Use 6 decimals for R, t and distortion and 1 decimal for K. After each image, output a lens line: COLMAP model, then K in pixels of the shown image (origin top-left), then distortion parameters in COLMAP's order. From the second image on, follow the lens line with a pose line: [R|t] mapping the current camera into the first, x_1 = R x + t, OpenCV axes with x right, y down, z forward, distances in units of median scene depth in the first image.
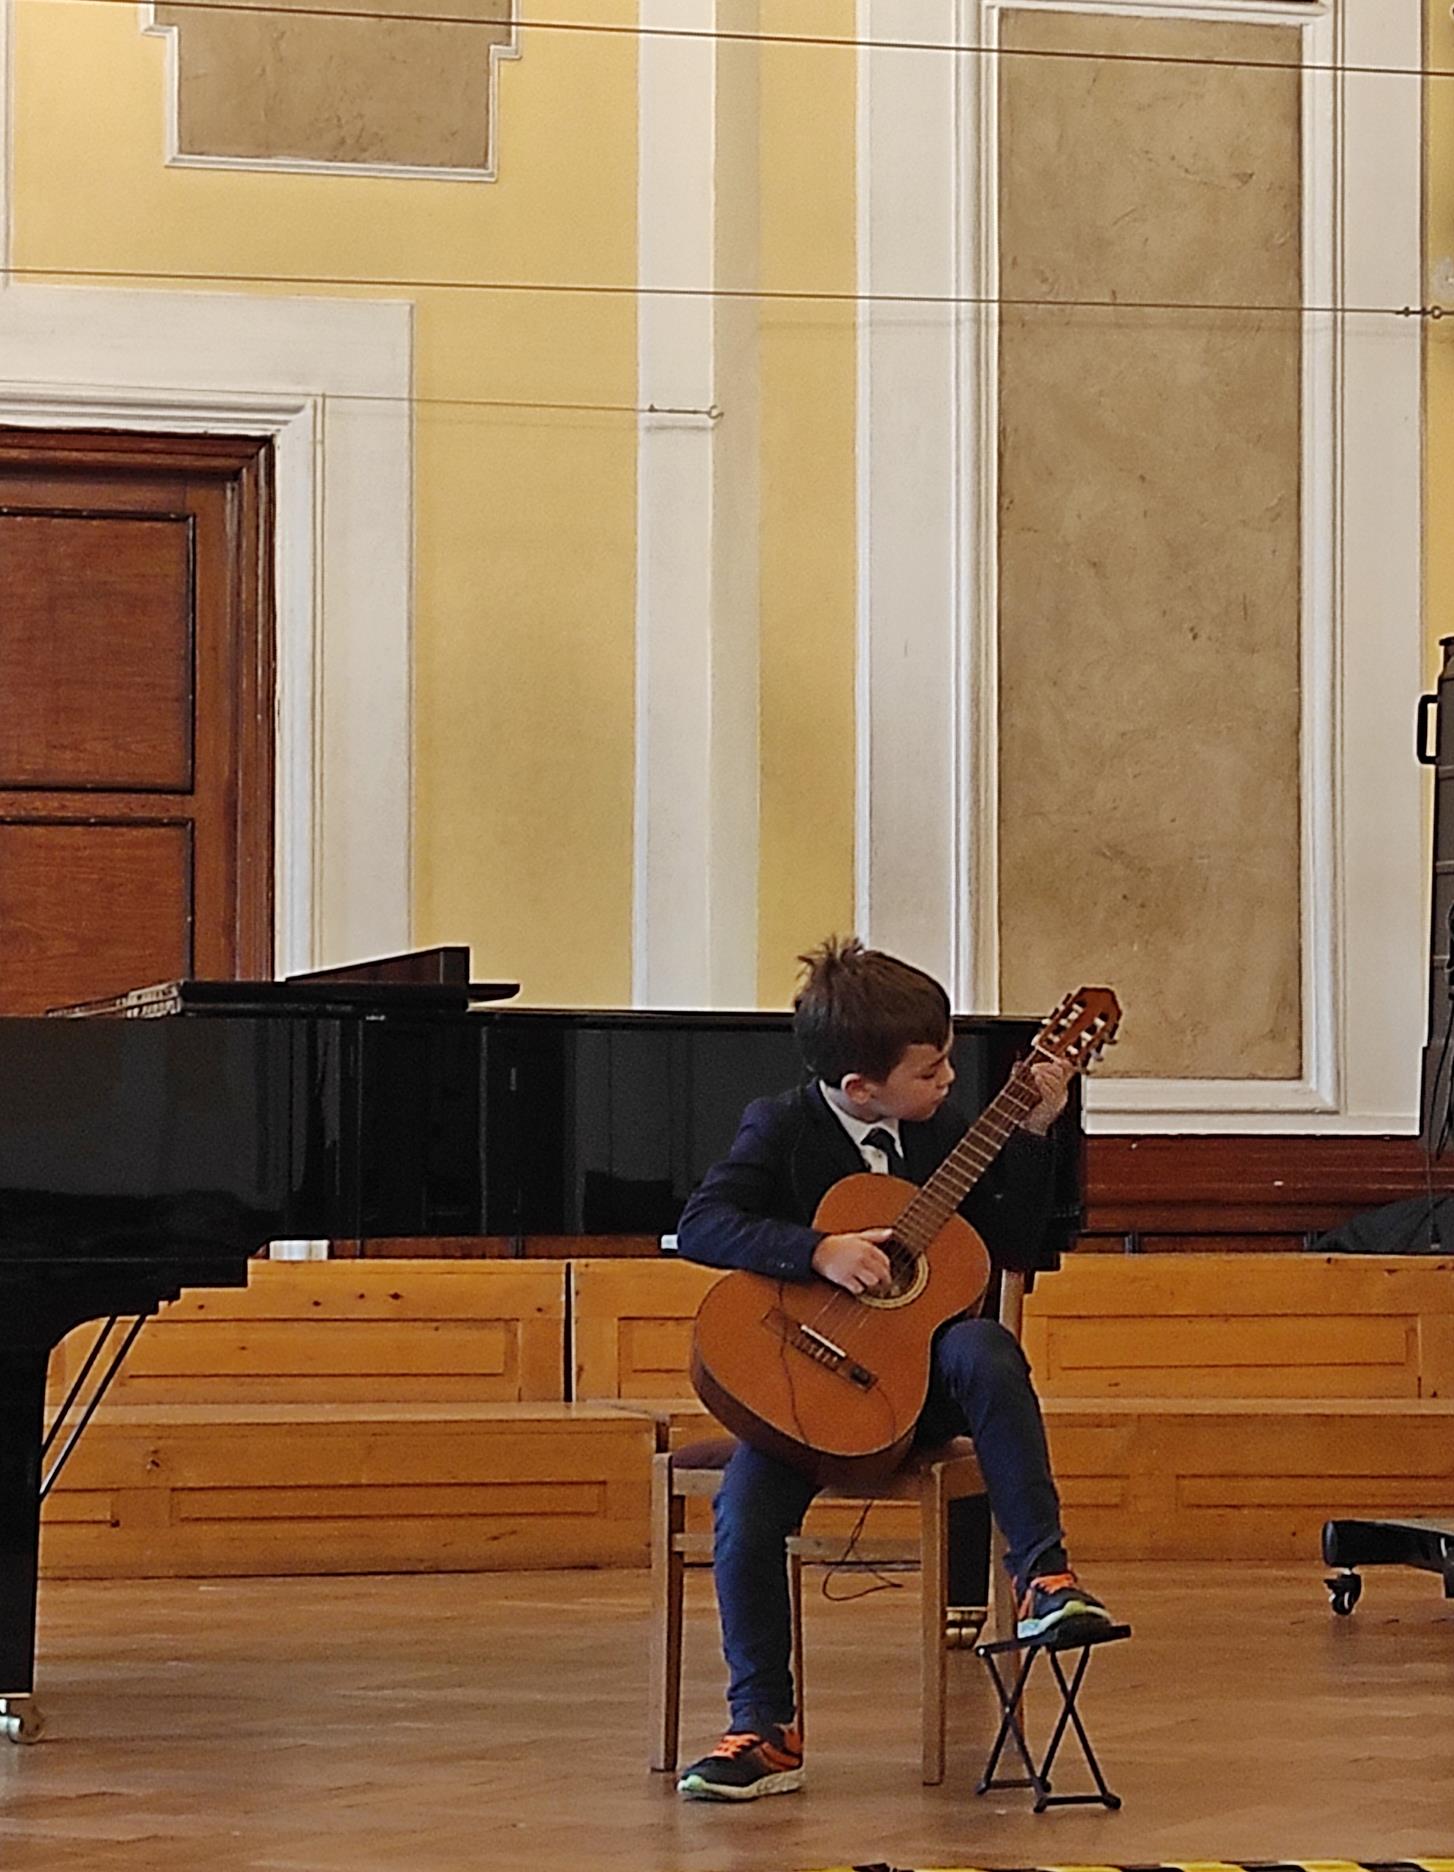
lens RADIAL K [[1632.6, 0, 727.0], [0, 1632.6, 922.5], [0, 0, 1]] dist [0.051085, -0.052764]
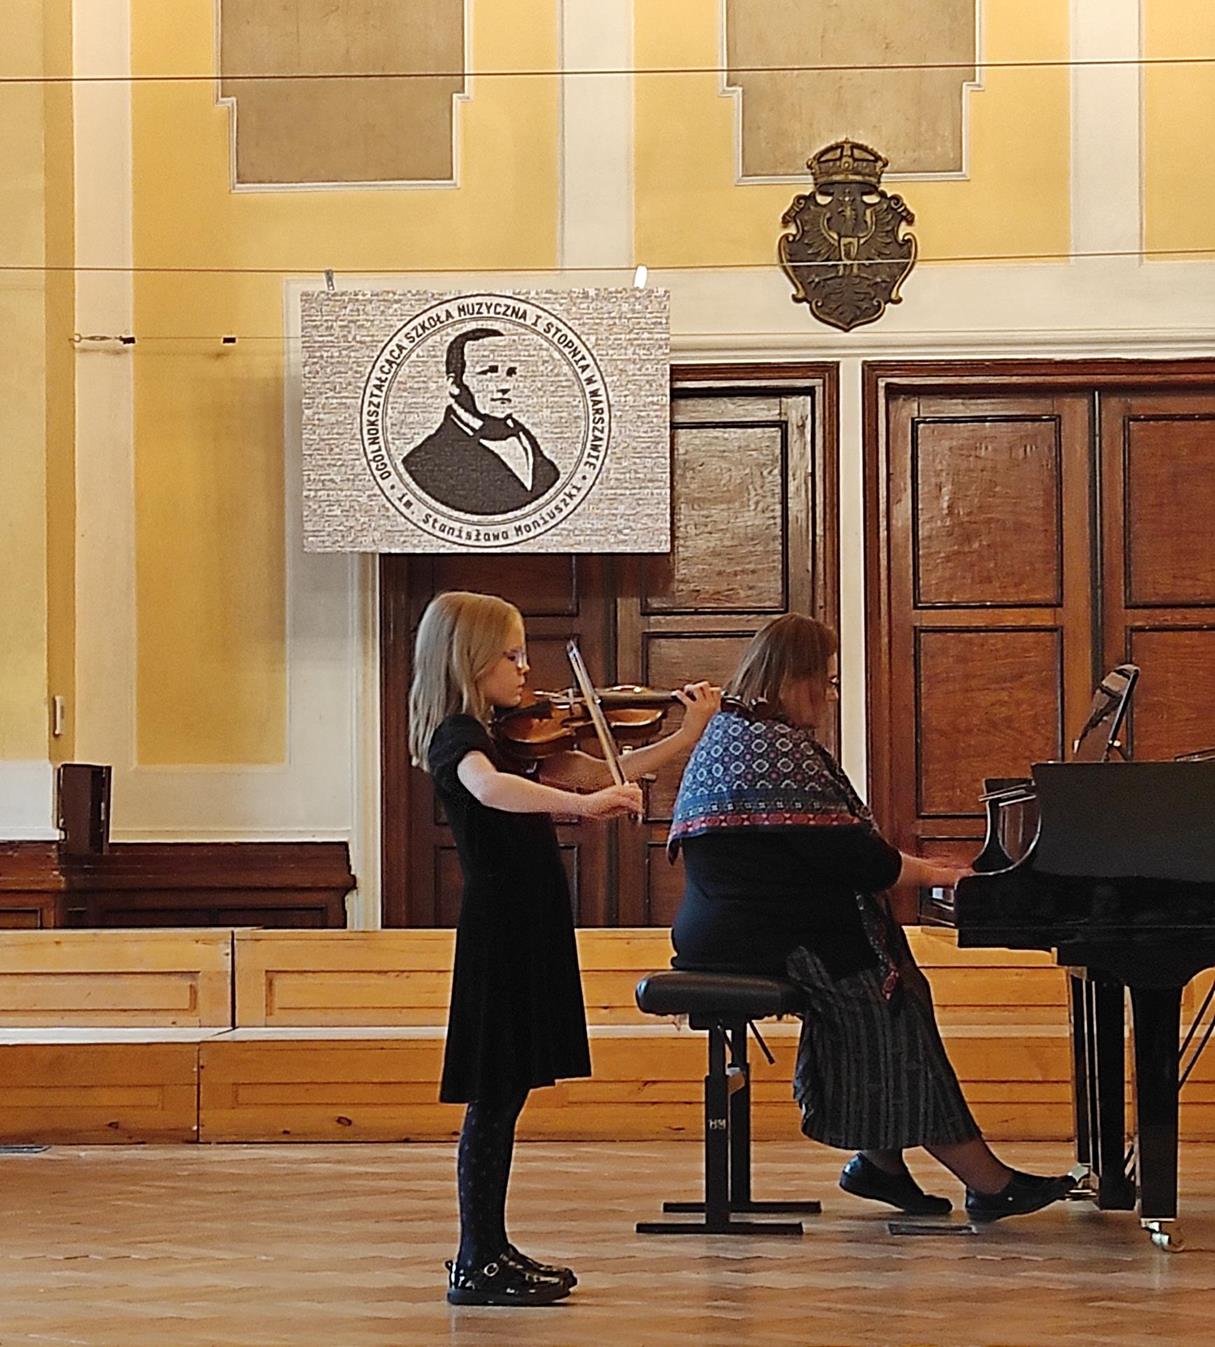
lens RADIAL K [[1137.2, 0, 673.5], [0, 1137.2, 709.7], [0, 0, 1]] dist [0.034382, -0.014189]
pose [[0.997332, -0.021926, -0.069635, -0.779741], [0.022984, 0.999632, 0.014434, -0.013826], [0.069293, -0.015996, 0.997468, -0.050266]]
